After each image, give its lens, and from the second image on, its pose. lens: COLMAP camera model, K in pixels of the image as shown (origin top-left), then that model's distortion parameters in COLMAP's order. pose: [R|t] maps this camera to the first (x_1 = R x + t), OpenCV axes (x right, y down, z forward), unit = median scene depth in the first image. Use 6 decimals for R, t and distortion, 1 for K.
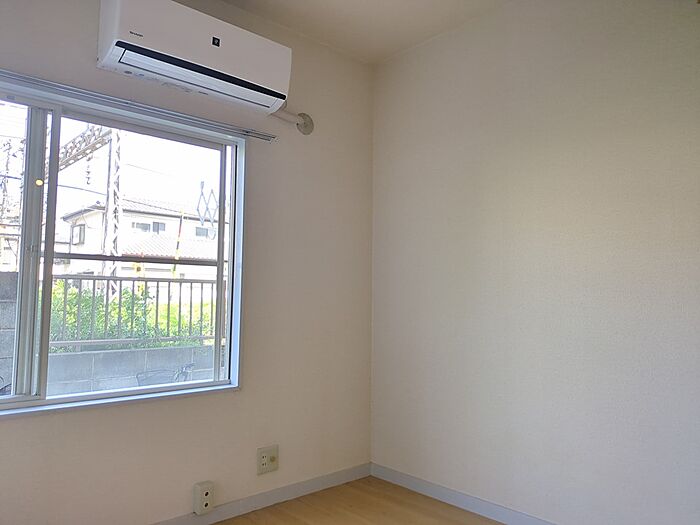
lens RADIAL K [[529.7, 0, 345.7], [0, 529.7, 266.8], [0, 0, 1]] dist [0.018662, -0.017194]
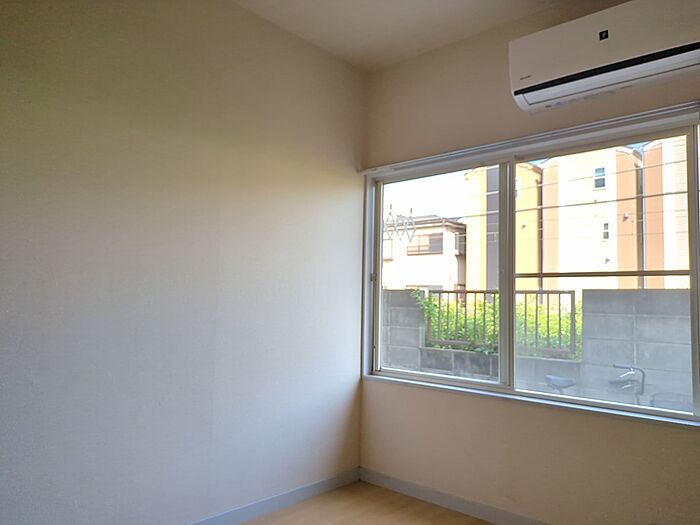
lens RADIAL K [[529.7, 0, 328.5], [0, 529.7, 260.8], [0, 0, 1]] dist [0.018662, -0.017194]
pose [[0.074120, -0.089431, -0.993231, 0.529543], [0.040313, 0.995425, -0.086620, 0.028790], [0.996434, -0.033620, 0.077386, 0.372471]]
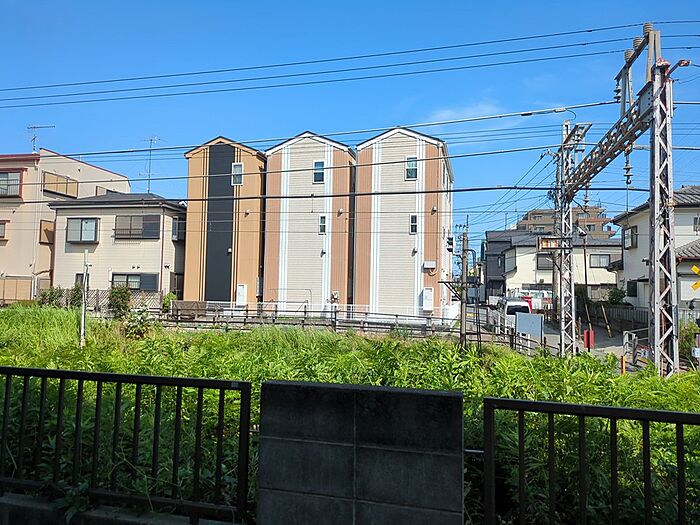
lens RADIAL K [[529.7, 0, 350.8], [0, 529.7, 256.1], [0, 0, 1]] dist [0.018662, -0.017194]
pose [[0.572621, -0.056618, -0.817863, -0.361870], [0.041848, 0.998330, -0.039812, -0.155598], [0.818752, -0.011429, 0.574034, 0.961412]]
